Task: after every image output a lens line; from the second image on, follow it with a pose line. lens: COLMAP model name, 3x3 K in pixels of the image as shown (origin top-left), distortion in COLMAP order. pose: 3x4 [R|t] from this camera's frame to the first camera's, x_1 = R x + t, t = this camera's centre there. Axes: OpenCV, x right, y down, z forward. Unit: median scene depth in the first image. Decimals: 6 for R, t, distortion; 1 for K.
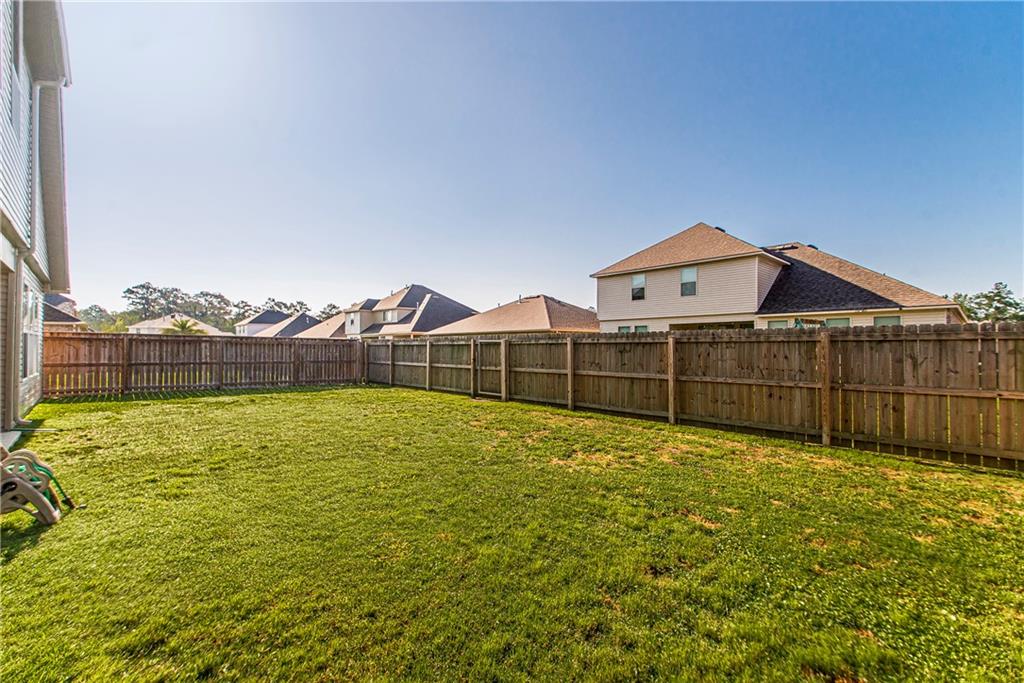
lens RADIAL K [[464.0, 0, 512.0], [0, 464.0, 341.5], [0, 0, 1]] dist [-0.000206, 0.000087]
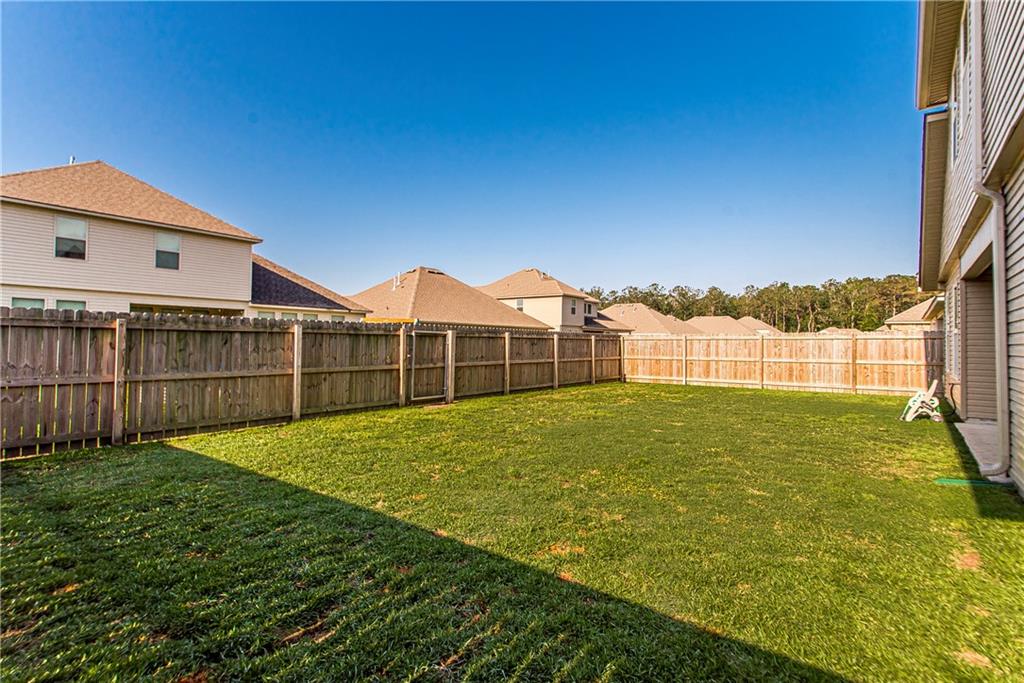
lens RADIAL K [[513.7, 0, 512.0], [0, 513.7, 341.5], [0, 0, 1]] dist [-0.000089, 0.000002]
pose [[-0.187600, -0.004713, 0.982234, -0.720744], [-0.025365, 0.999678, -0.000048, 0.008673], [-0.981918, -0.024923, -0.187659, 0.777471]]
